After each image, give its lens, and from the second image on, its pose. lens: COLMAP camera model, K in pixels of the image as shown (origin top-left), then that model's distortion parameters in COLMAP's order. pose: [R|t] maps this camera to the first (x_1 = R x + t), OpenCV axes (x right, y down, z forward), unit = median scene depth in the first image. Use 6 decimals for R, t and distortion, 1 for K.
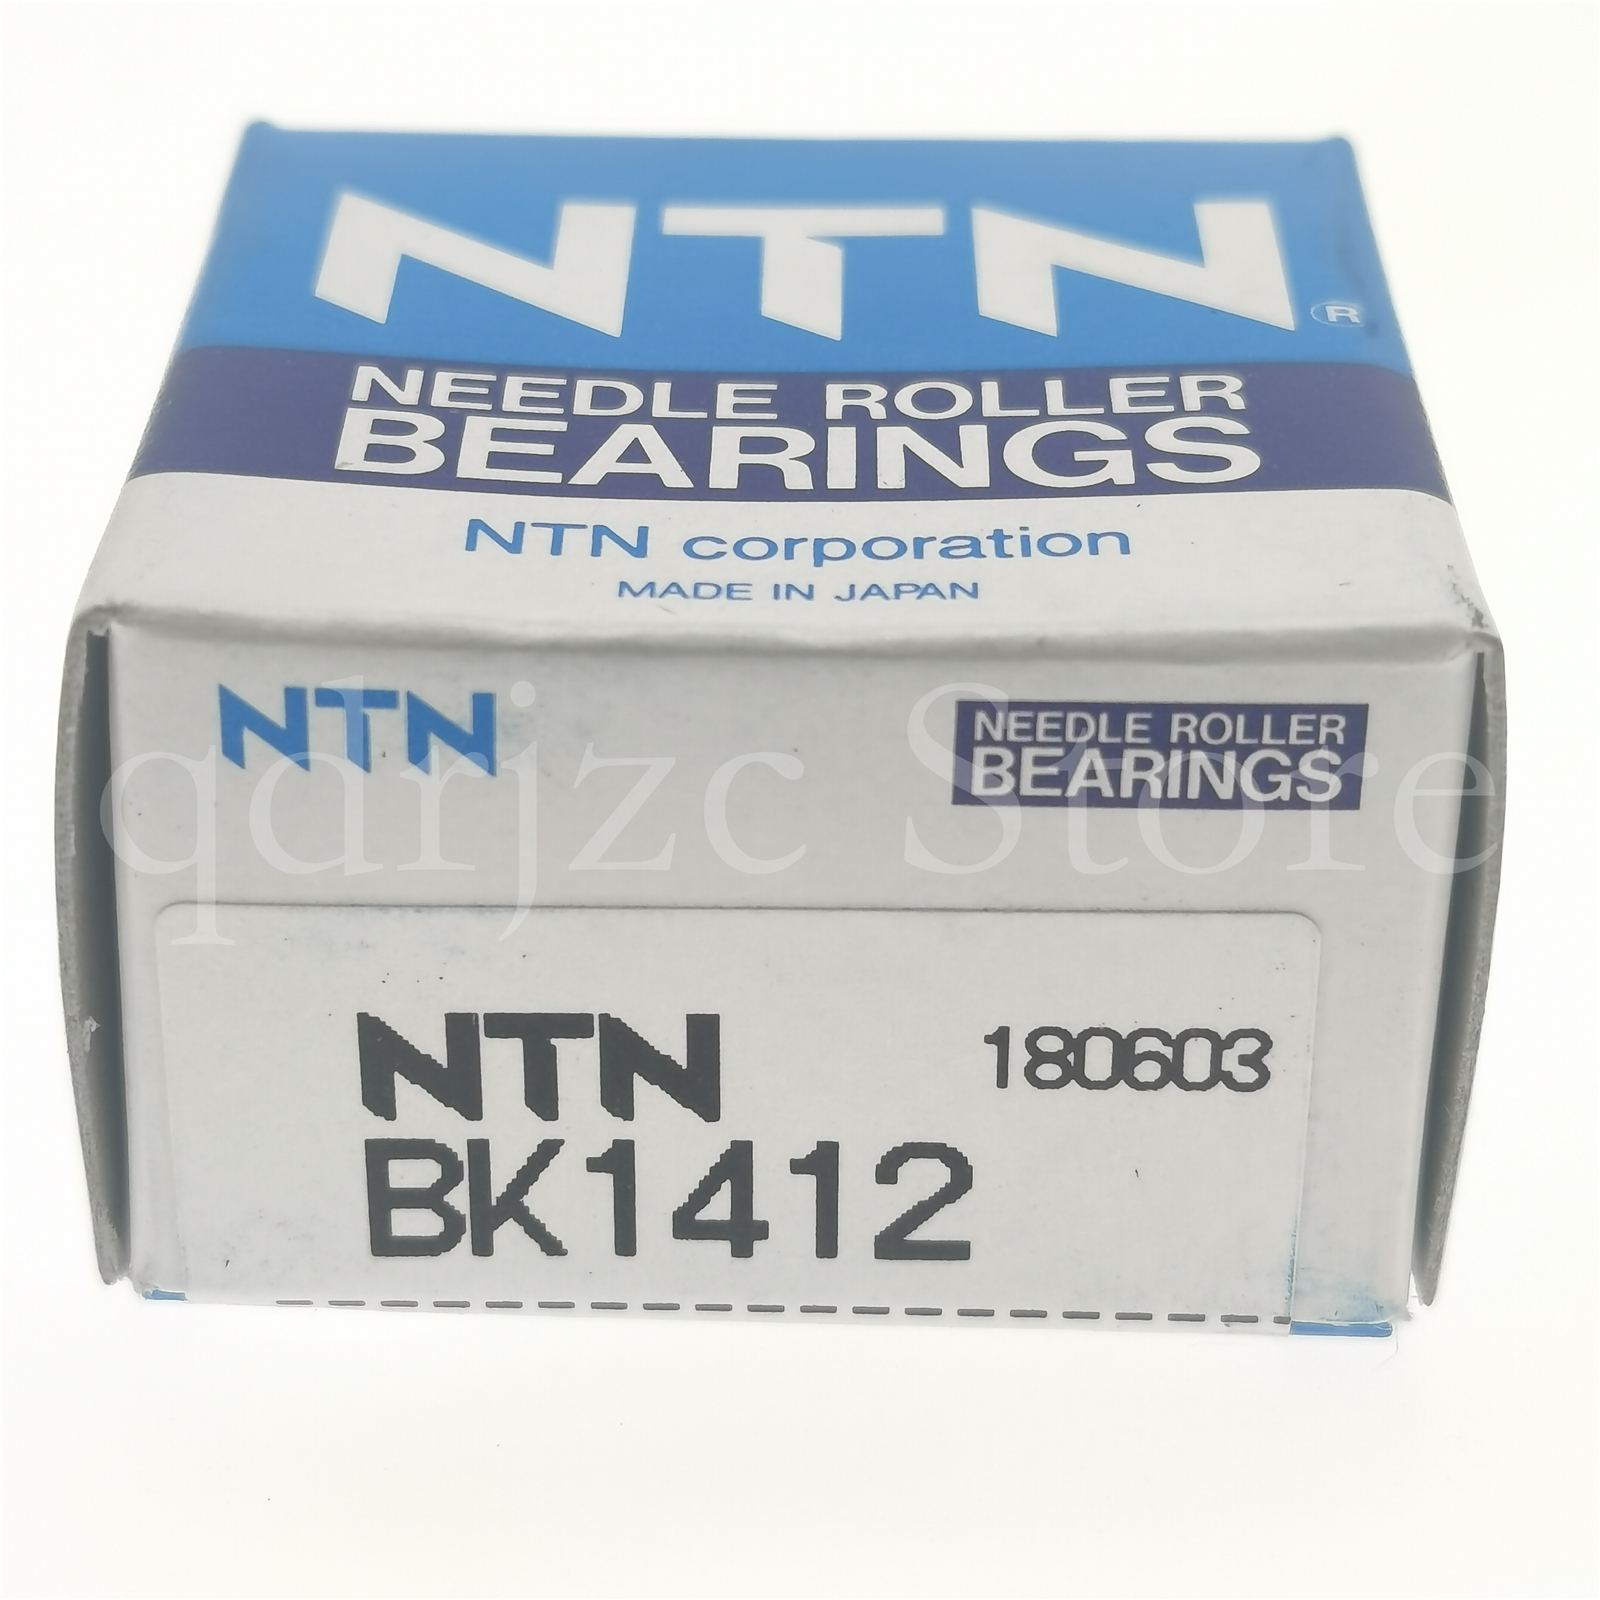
lens RADIAL K [[4068.5, 0, 749.0], [0, 4068.5, 774.8], [0, 0, 1]] dist [0.215223, 0.000000]
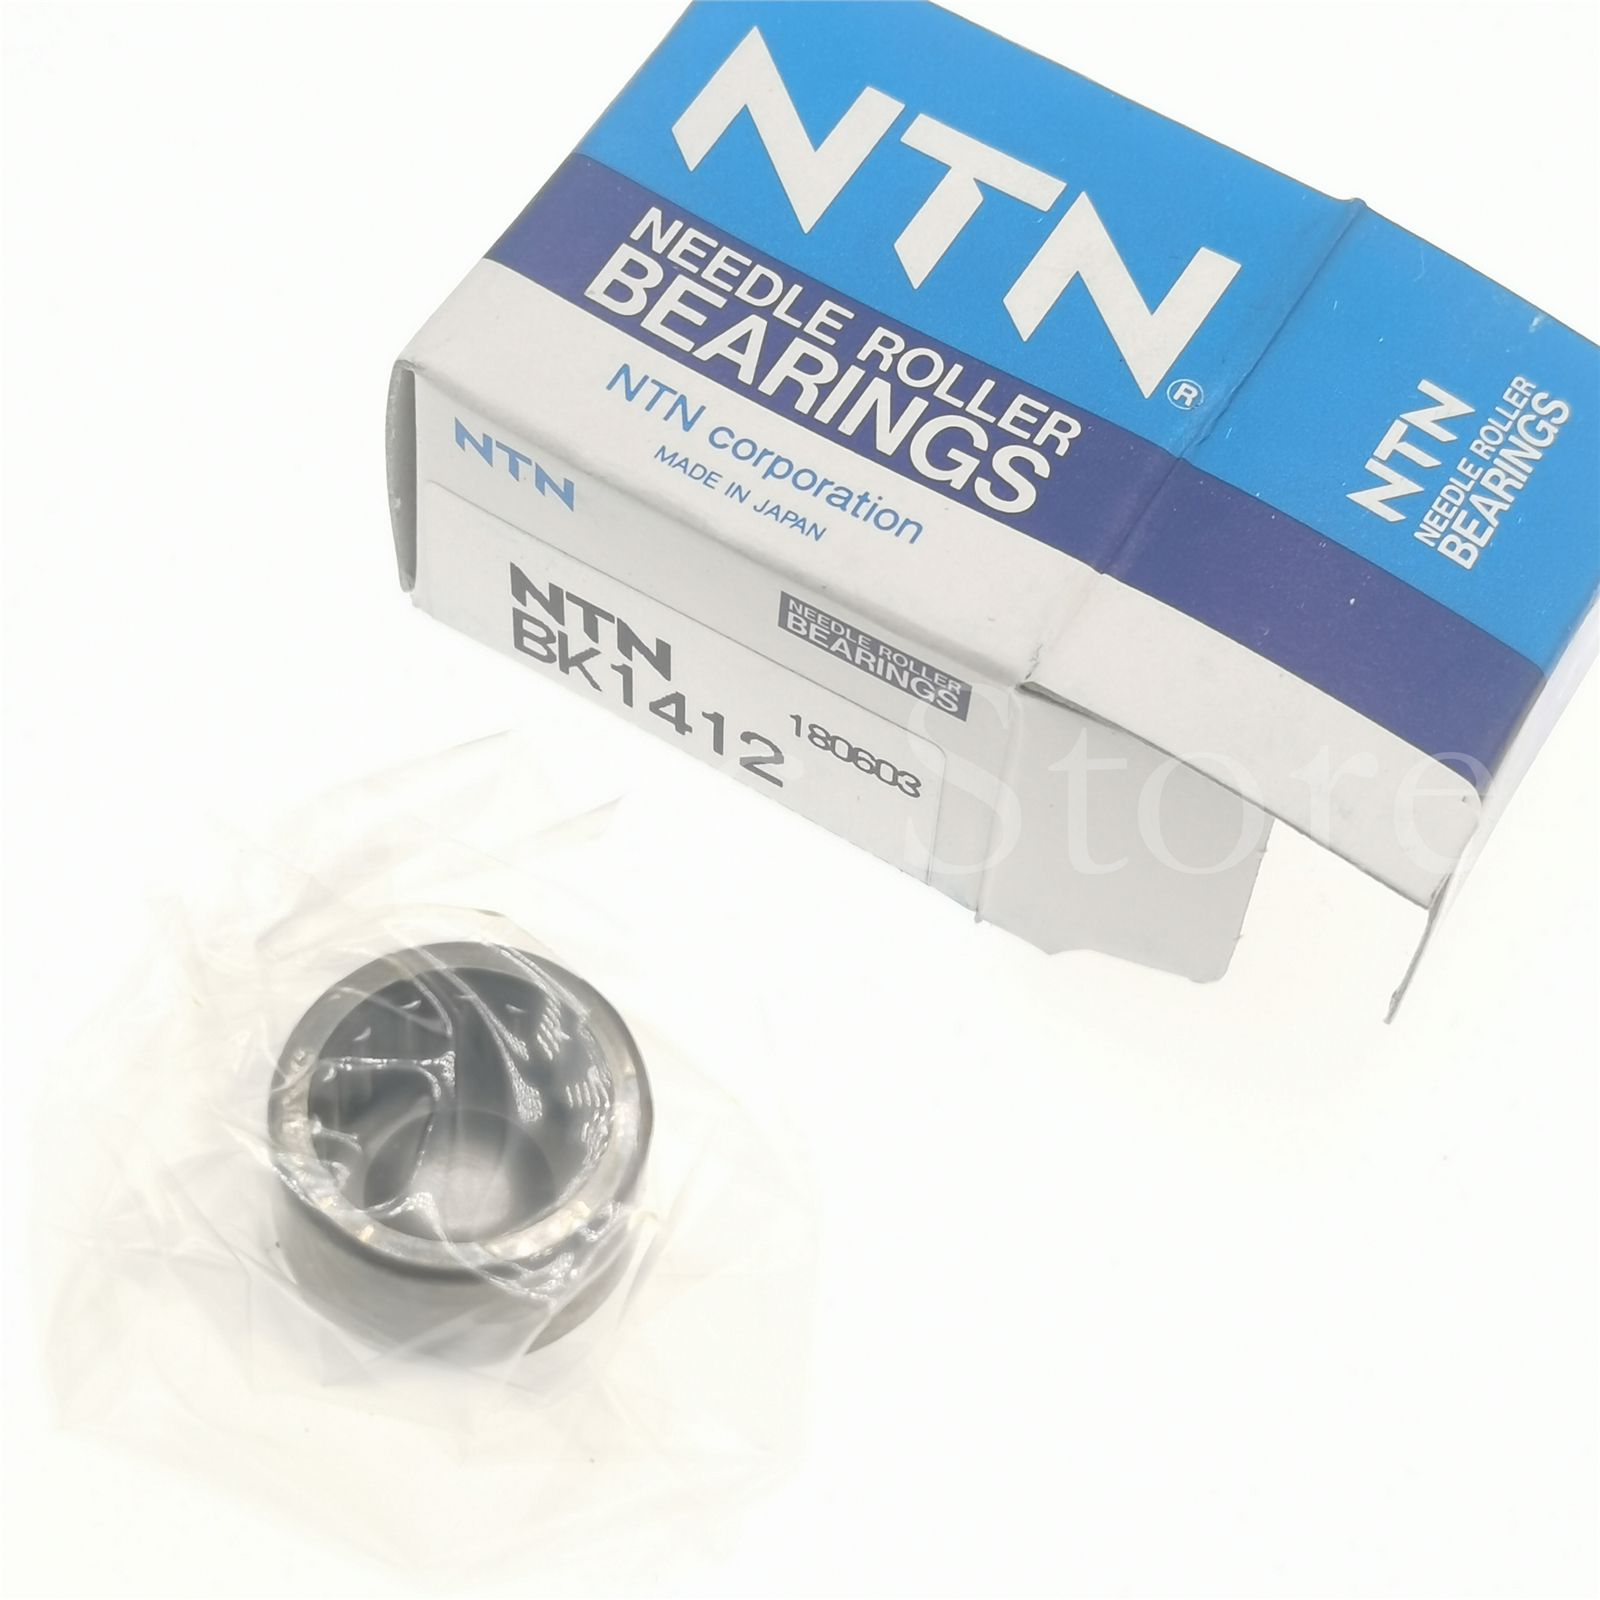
lens RADIAL K [[4068.5, 0, 801.2], [0, 4068.5, 801.2], [0, 0, 1]] dist [0.215223, 0.000000]
pose [[0.859552, 0.448056, -0.245795, 0.530615], [-0.266621, 0.803485, 0.532282, -0.886622], [0.435985, -0.391990, 0.810099, -0.528238]]
